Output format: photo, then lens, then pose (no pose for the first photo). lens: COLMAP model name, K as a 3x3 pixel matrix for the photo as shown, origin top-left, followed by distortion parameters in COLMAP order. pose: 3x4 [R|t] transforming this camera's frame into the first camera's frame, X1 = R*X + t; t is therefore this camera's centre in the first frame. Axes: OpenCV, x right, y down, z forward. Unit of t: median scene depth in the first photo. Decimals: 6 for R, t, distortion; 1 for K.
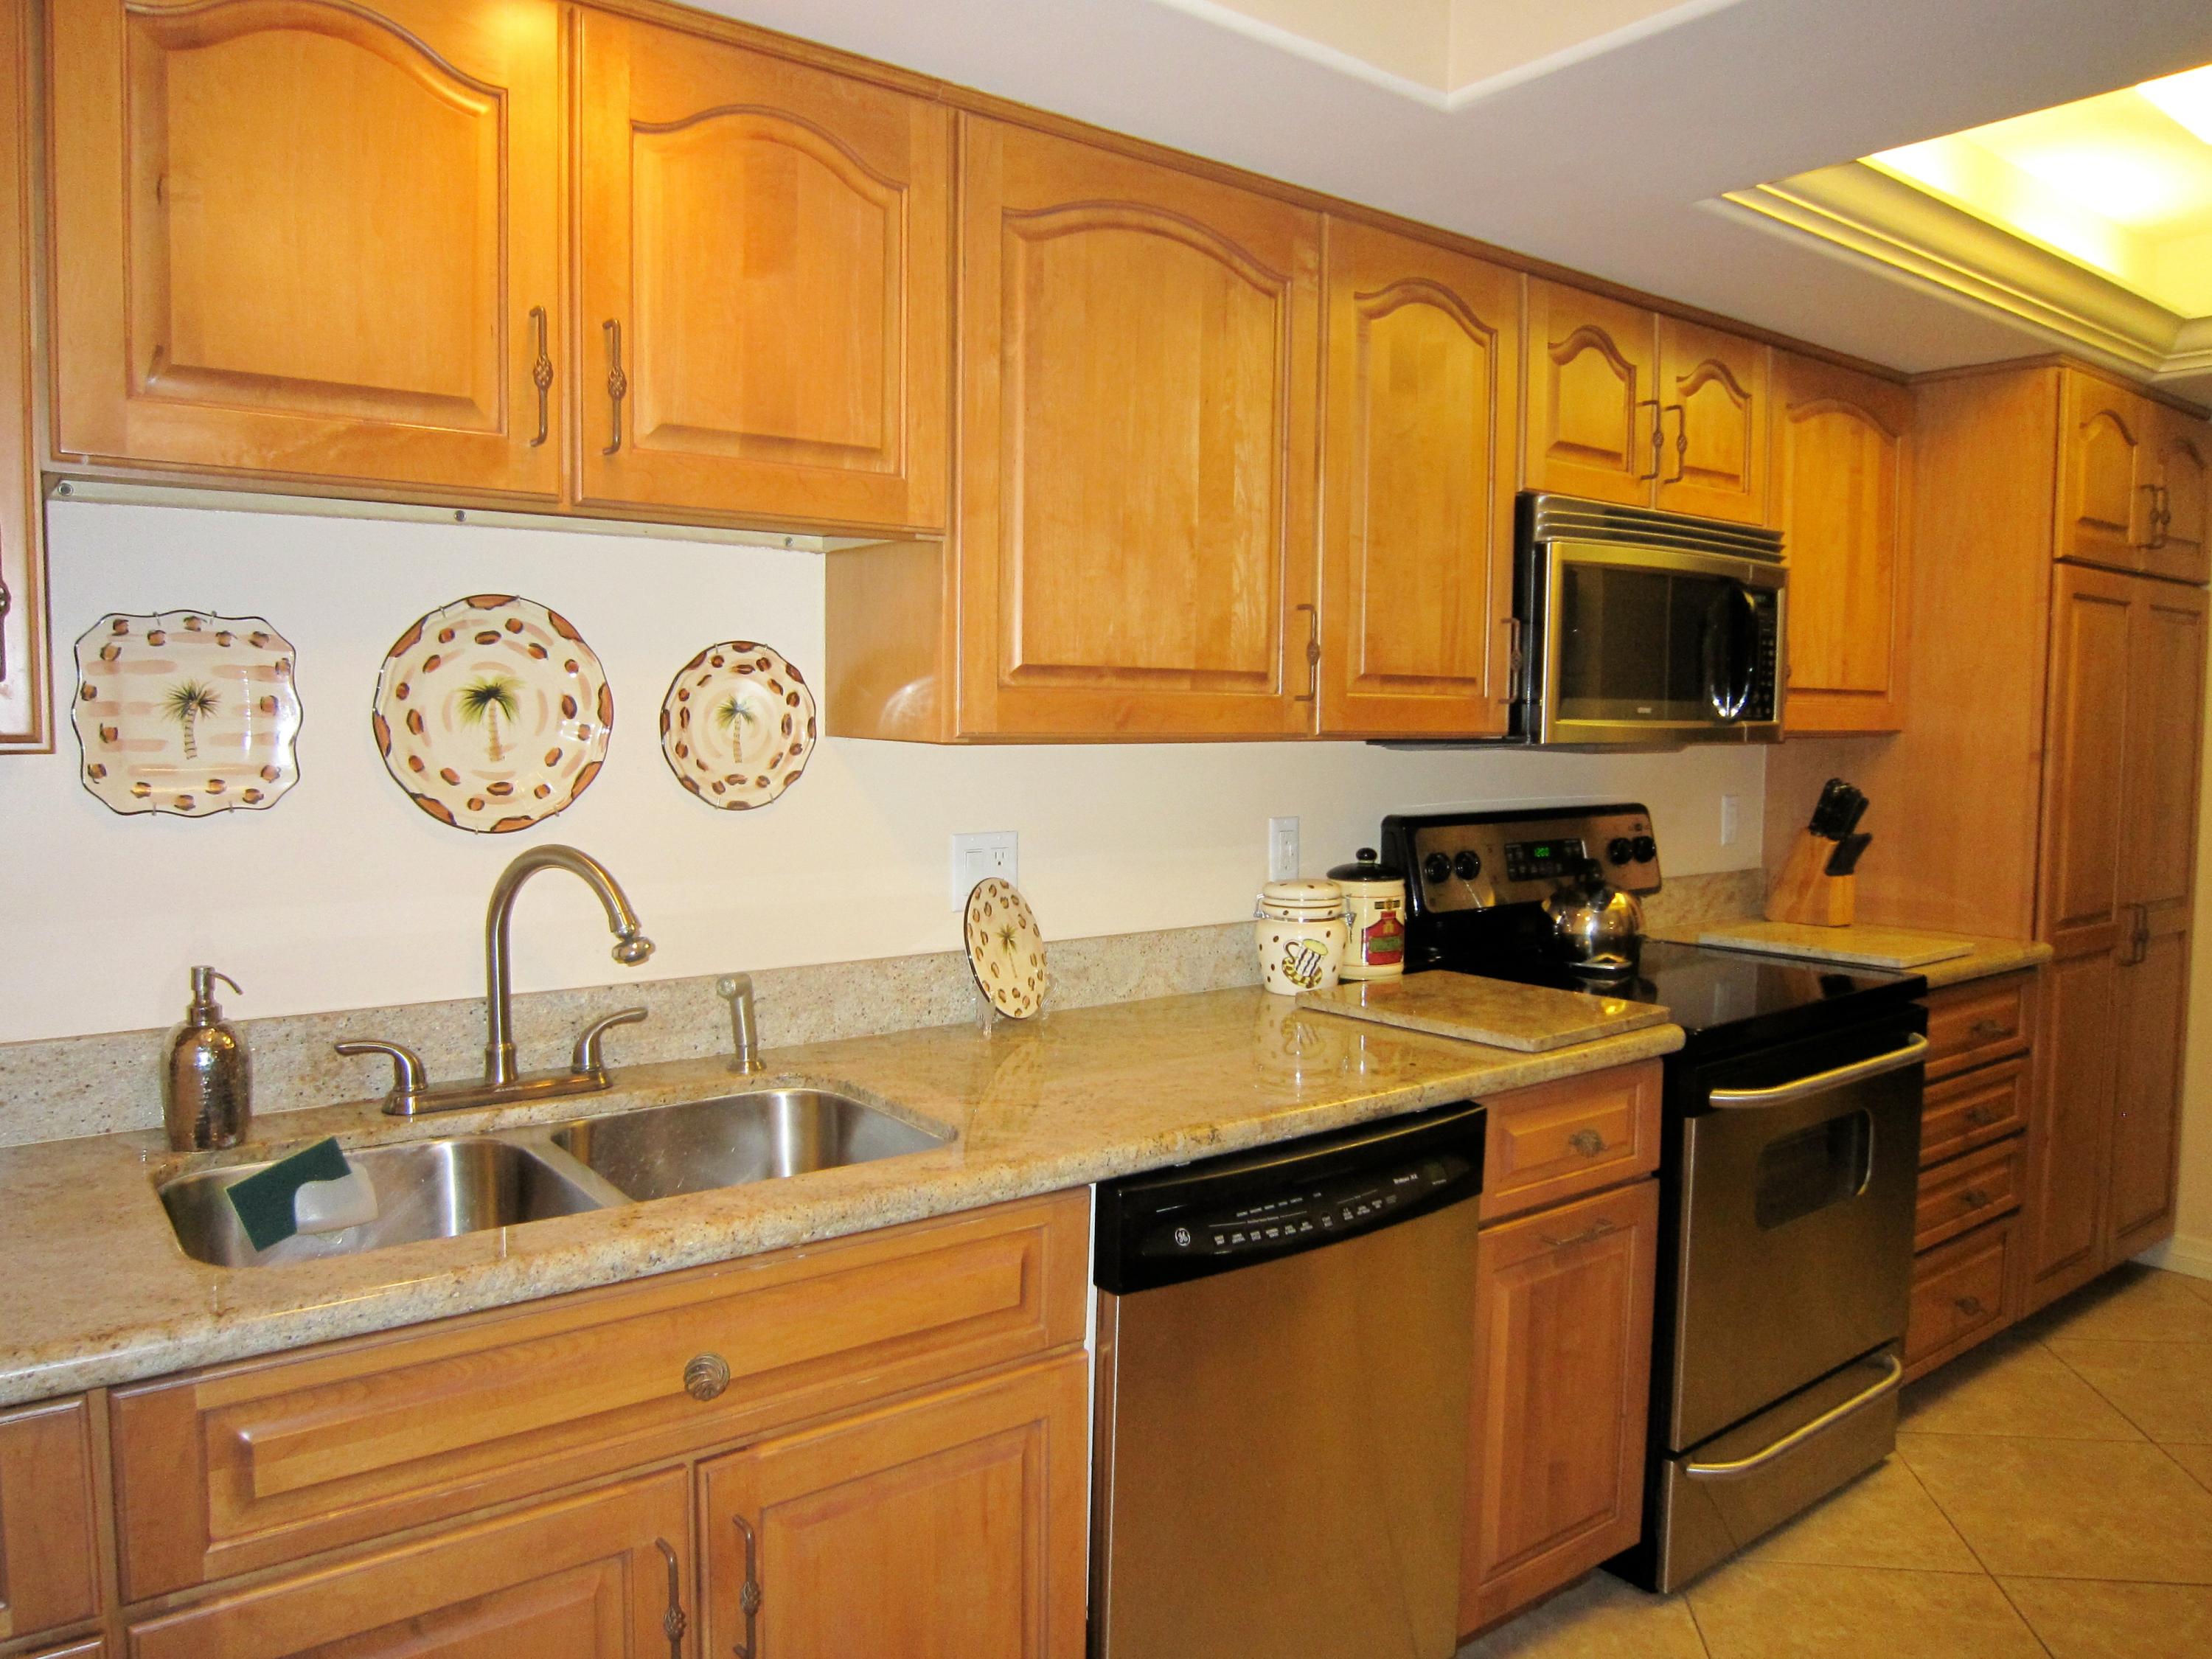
lens RADIAL K [[1564.4, 0, 1031.1], [0, 1564.4, 822.4], [0, 0, 1]] dist [-0.037411, 0.006206]
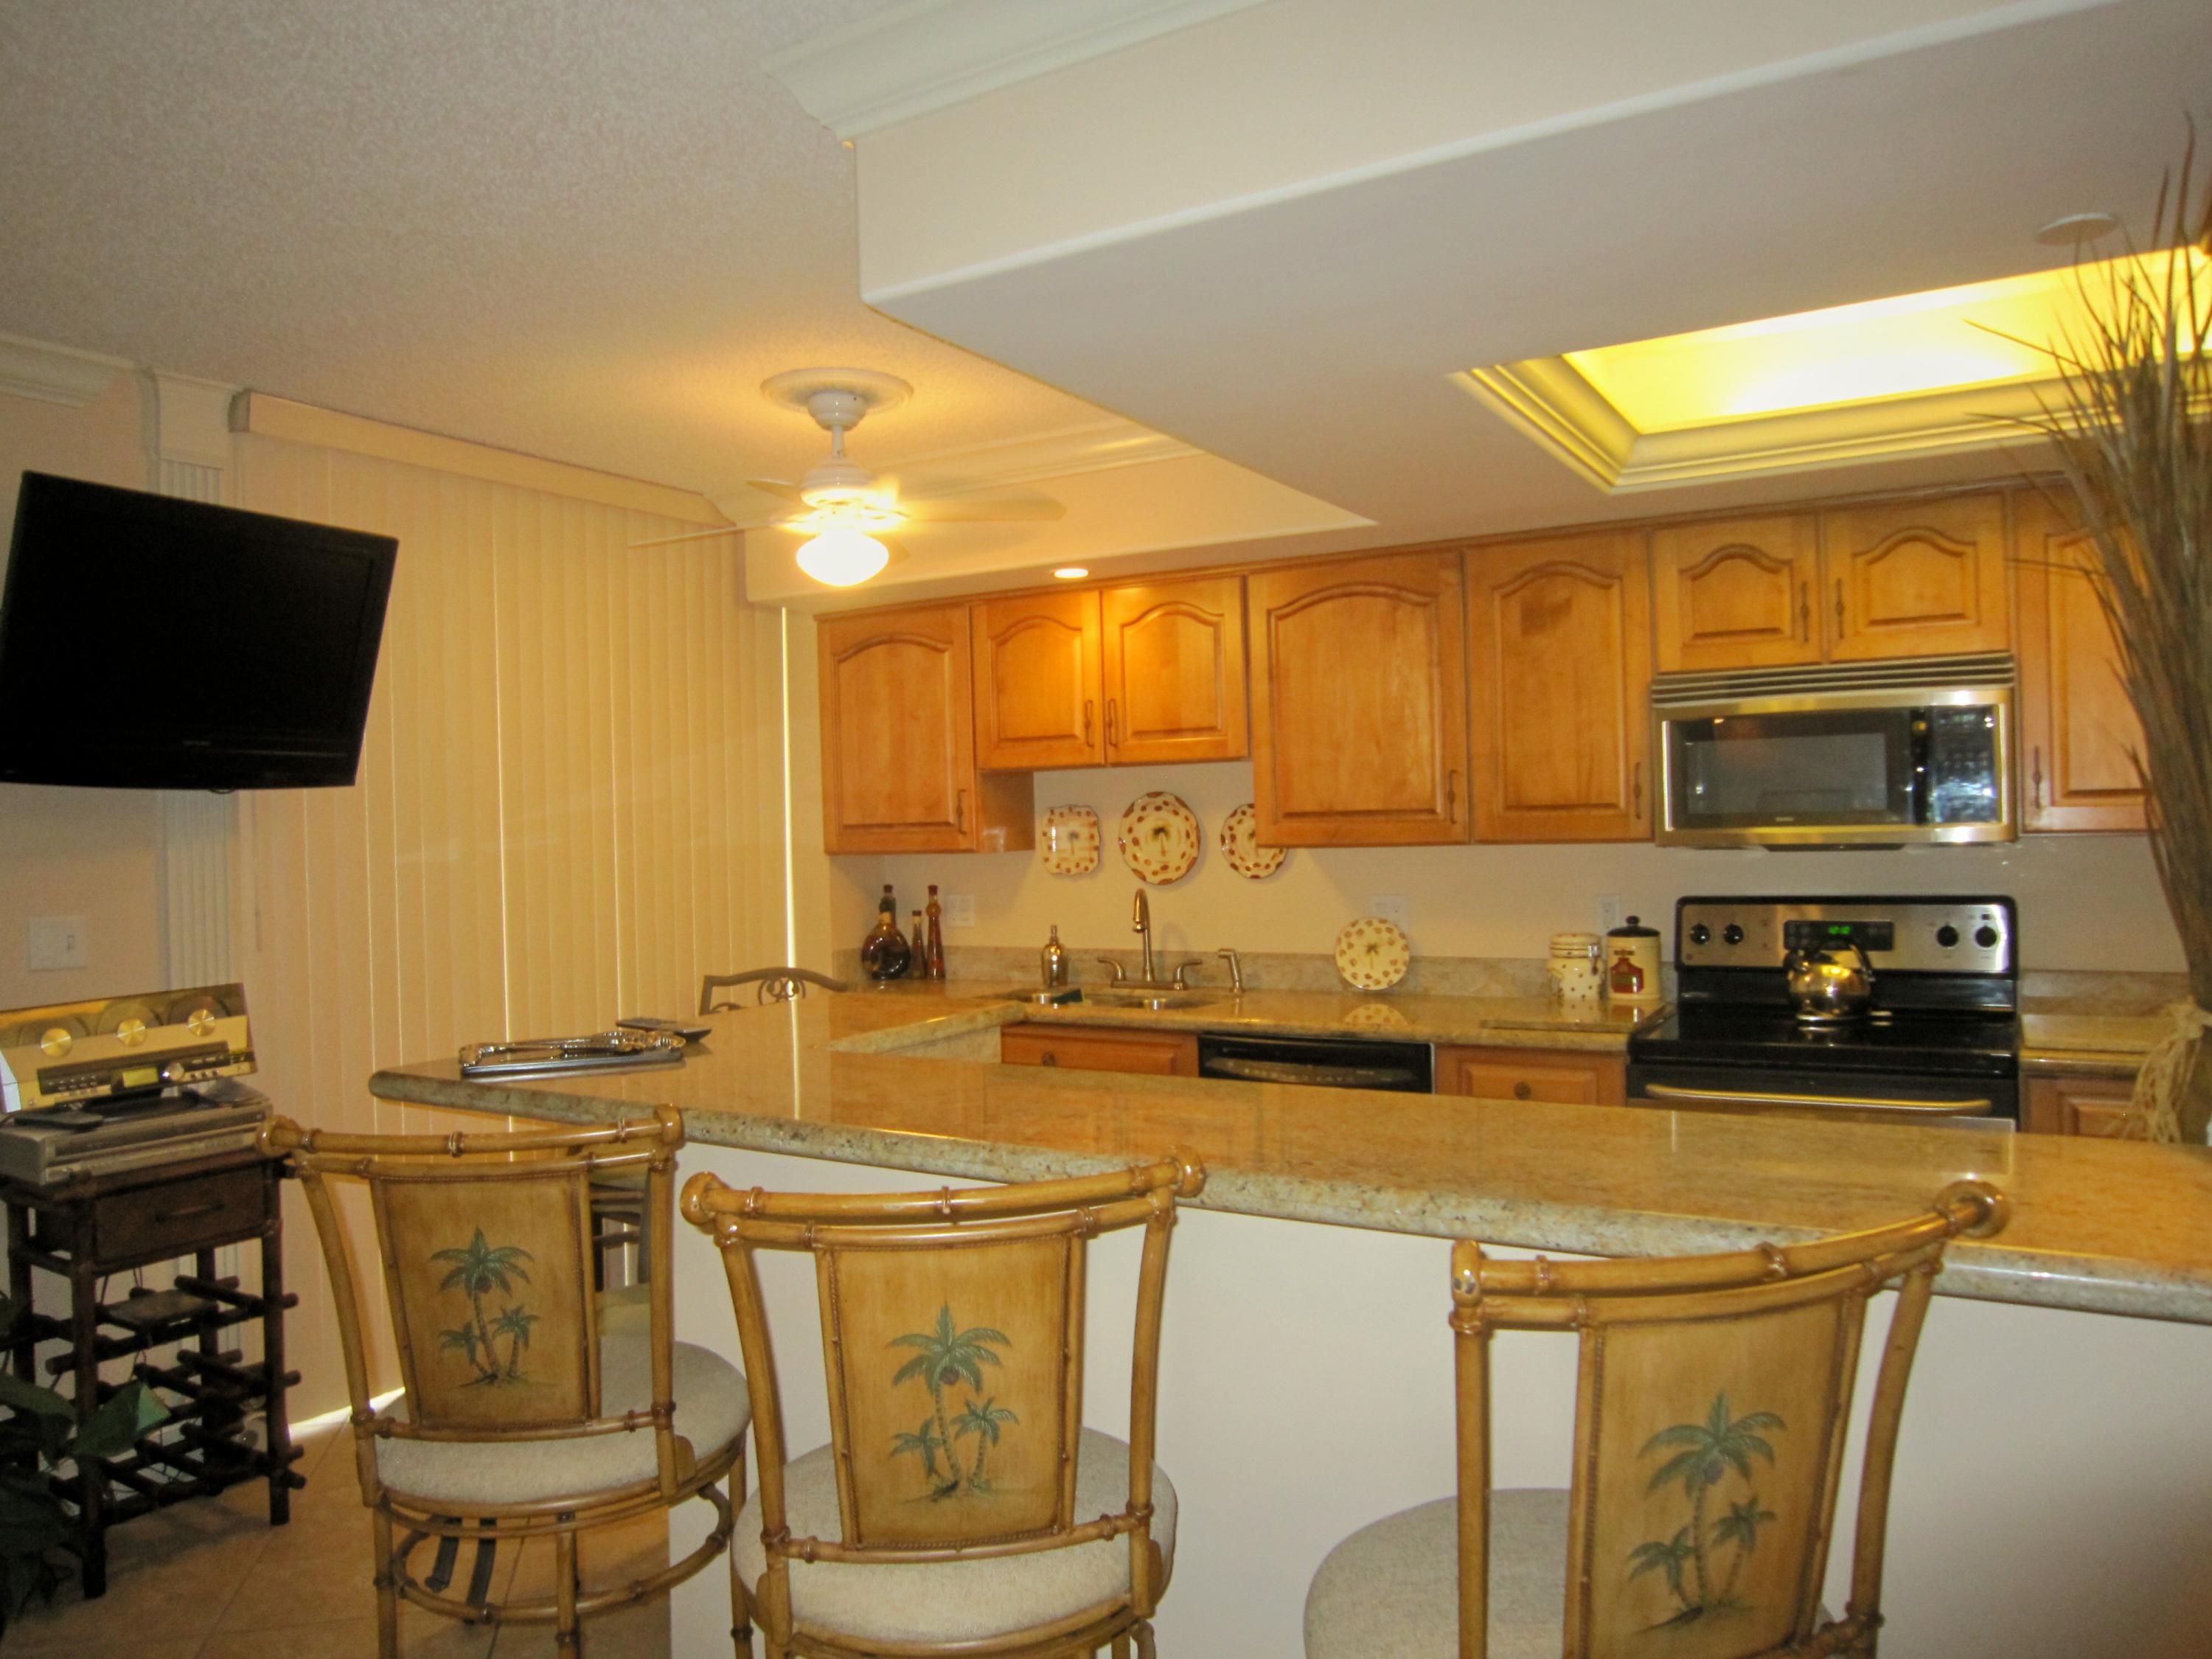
lens RADIAL K [[1564.4, 0, 1031.1], [0, 1564.4, 822.4], [0, 0, 1]] dist [-0.037411, 0.006206]
pose [[0.347619, -0.021642, -0.937386, 1.942795], [-0.040250, 0.998468, -0.037978, 0.010361], [0.936771, 0.050932, 0.346215, -0.083006]]
